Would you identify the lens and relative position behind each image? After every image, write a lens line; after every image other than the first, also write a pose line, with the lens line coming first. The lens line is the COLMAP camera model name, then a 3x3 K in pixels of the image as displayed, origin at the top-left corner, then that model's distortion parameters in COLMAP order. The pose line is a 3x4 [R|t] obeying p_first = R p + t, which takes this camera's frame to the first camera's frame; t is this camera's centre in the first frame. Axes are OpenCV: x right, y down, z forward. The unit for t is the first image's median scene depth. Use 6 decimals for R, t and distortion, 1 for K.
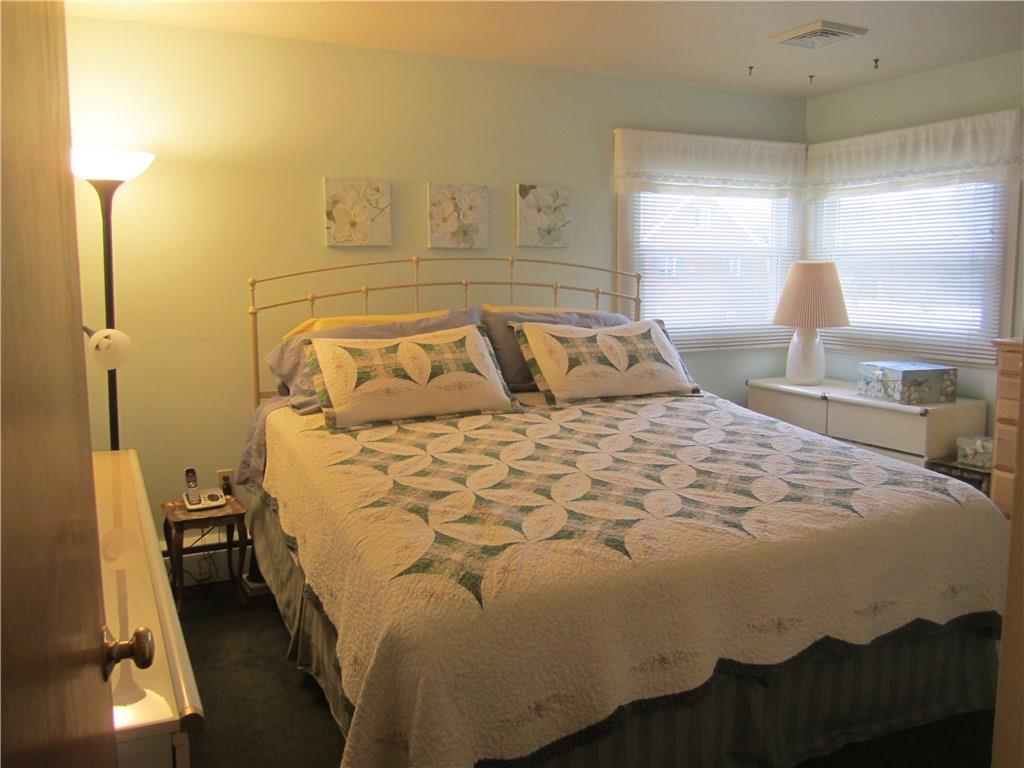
lens RADIAL K [[843.5, 0, 512.0], [0, 843.5, 384.0], [0, 0, 1]] dist [-0.093107, 0.001978]
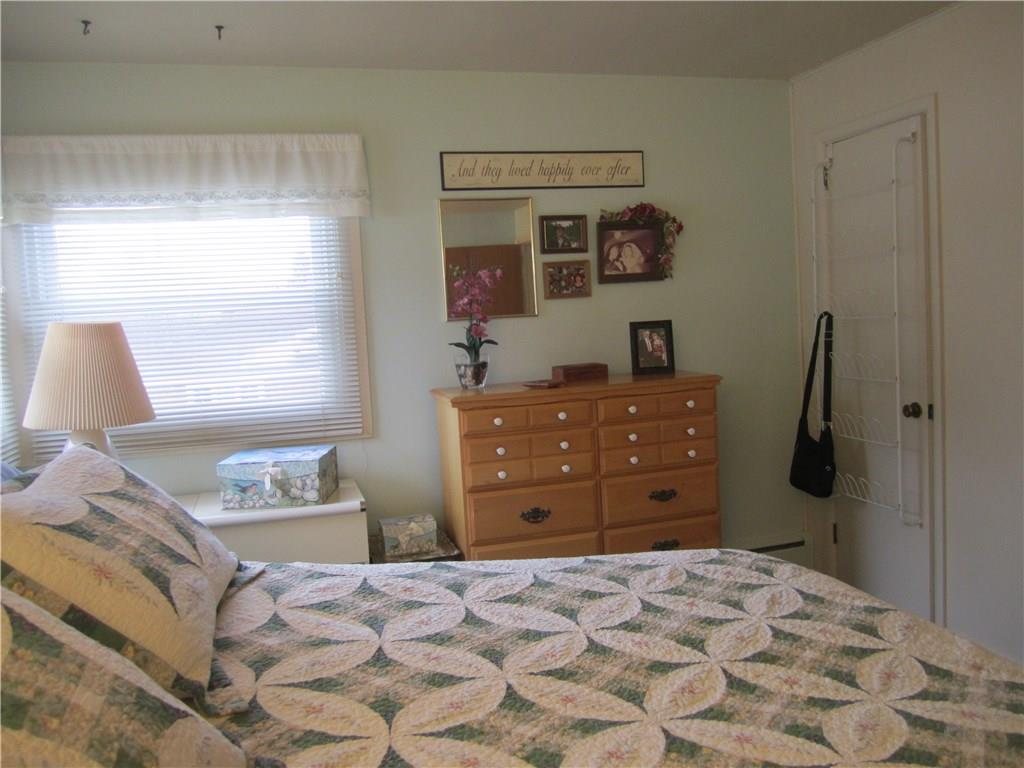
lens RADIAL K [[843.5, 0, 512.0], [0, 843.5, 384.0], [0, 0, 1]] dist [-0.093107, 0.001978]
pose [[0.111547, -0.070999, 0.991220, -0.240539], [0.177864, 0.982765, 0.050377, -0.087357], [-0.977712, 0.170683, 0.122252, 0.712435]]
